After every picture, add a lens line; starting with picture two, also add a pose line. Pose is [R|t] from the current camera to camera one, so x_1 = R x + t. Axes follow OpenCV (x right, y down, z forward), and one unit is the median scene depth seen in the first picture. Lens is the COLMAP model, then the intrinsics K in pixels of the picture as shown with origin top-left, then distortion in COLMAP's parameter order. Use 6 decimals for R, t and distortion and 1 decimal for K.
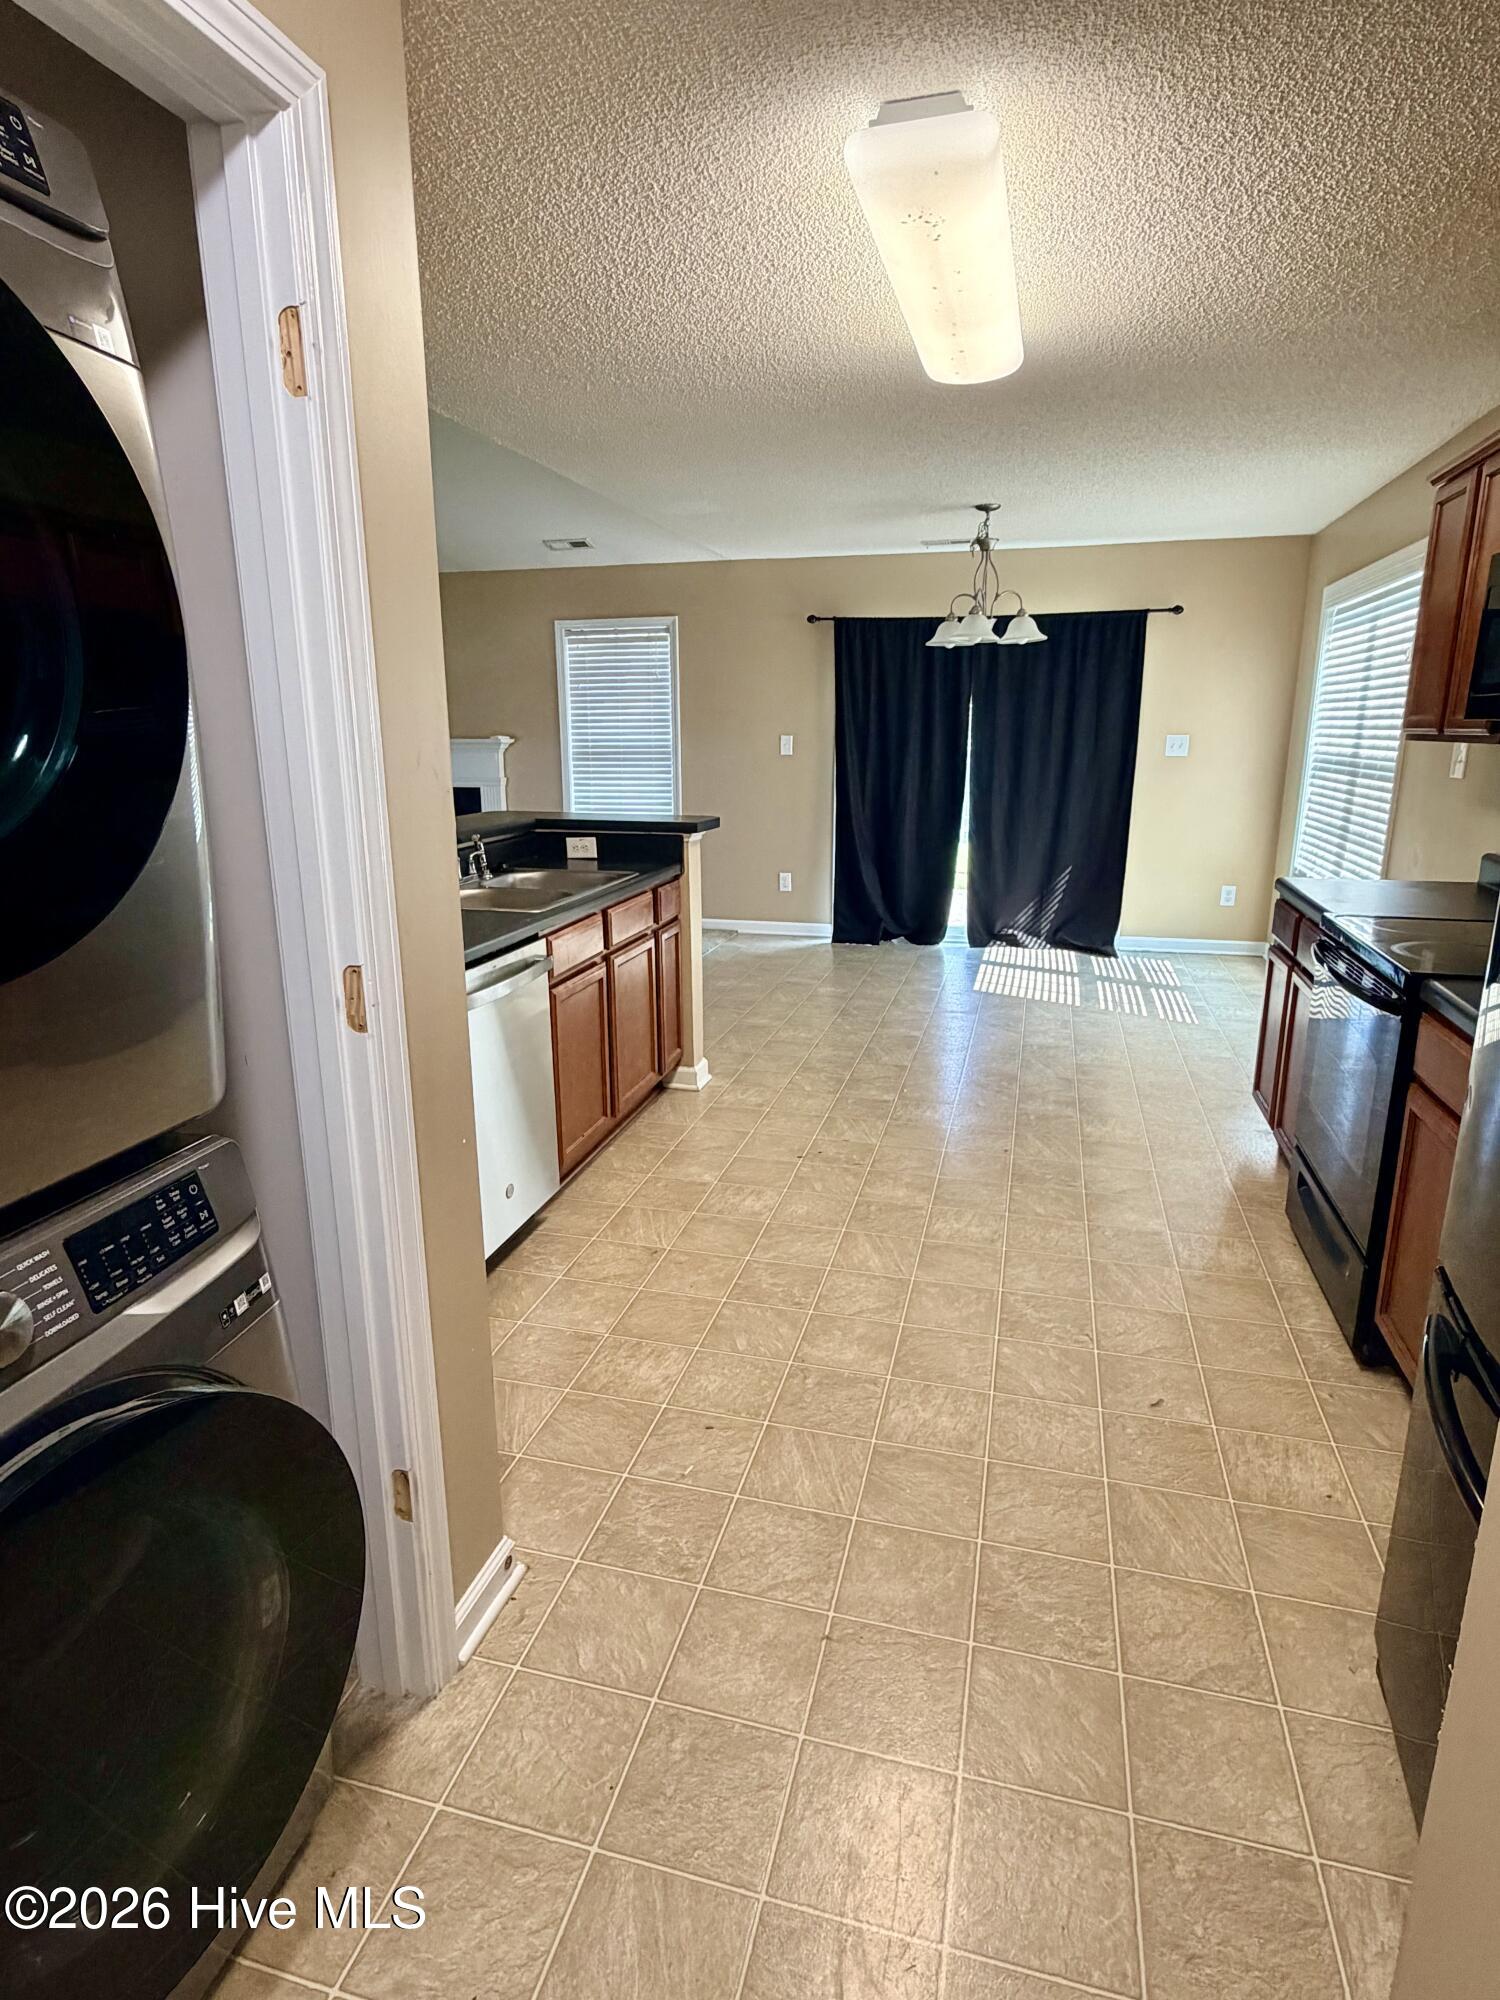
lens RADIAL K [[1064.1, 0, 750.0], [0, 1064.1, 1000.0], [0, 0, 1]] dist [-0.000427, 0.000056]
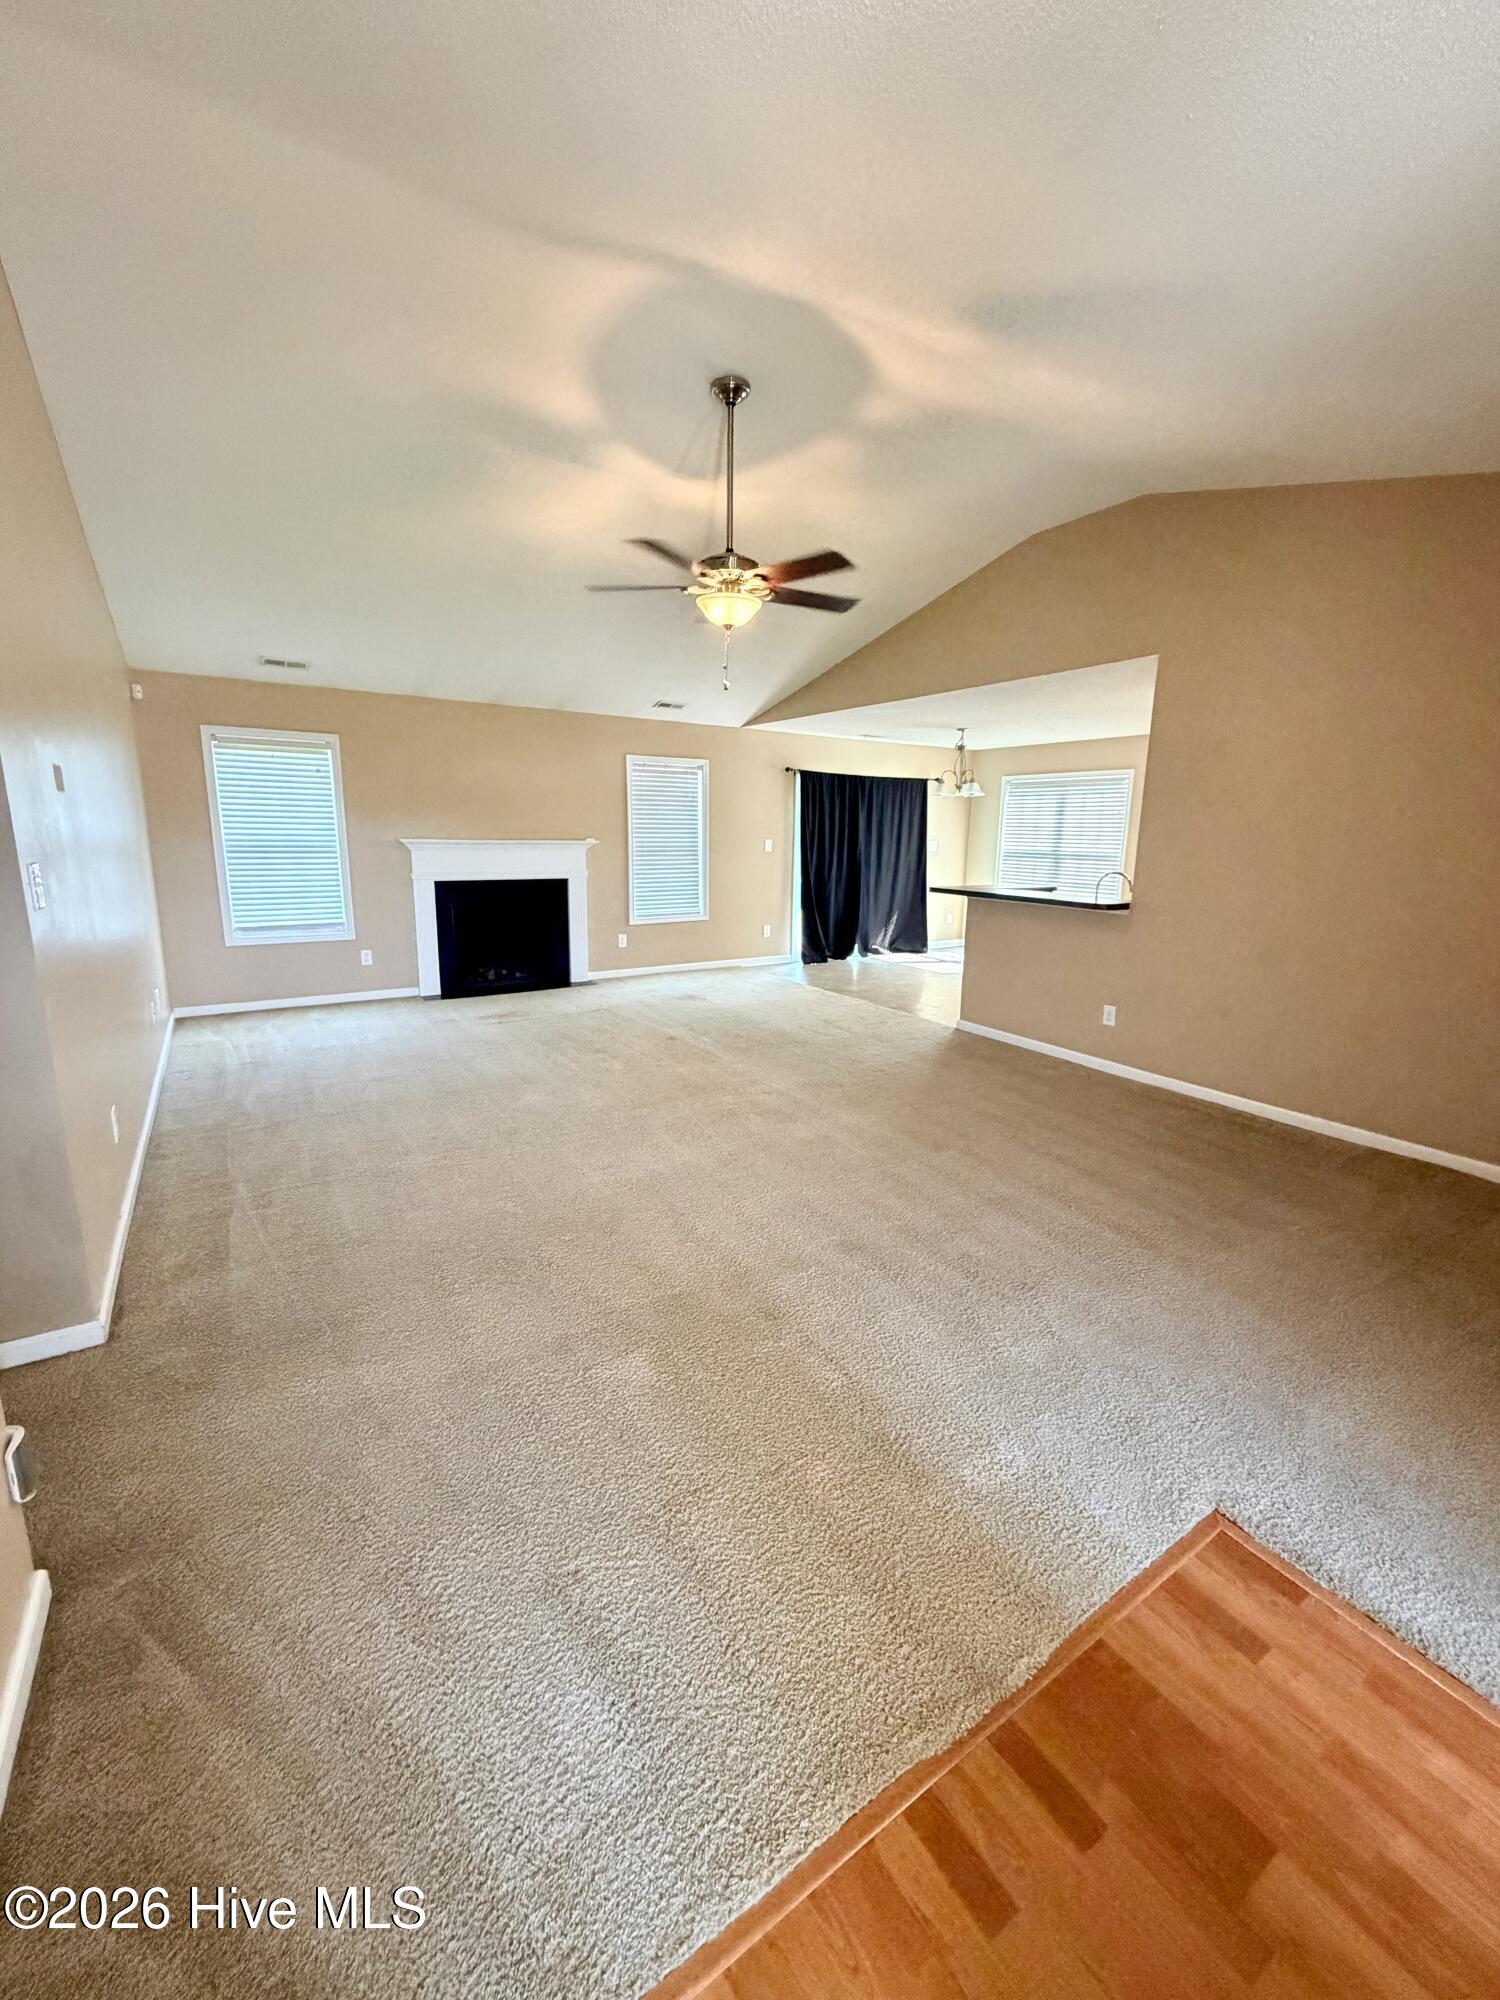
lens RADIAL K [[801.6, 0, 750.0], [0, 801.6, 1000.0], [0, 0, 1]] dist [0.001212, 0.000396]
pose [[0.667058, -0.138866, 0.731949, -0.911845], [0.171064, 0.984774, 0.030933, -0.053166], [-0.725100, 0.104577, 0.680657, 0.226672]]
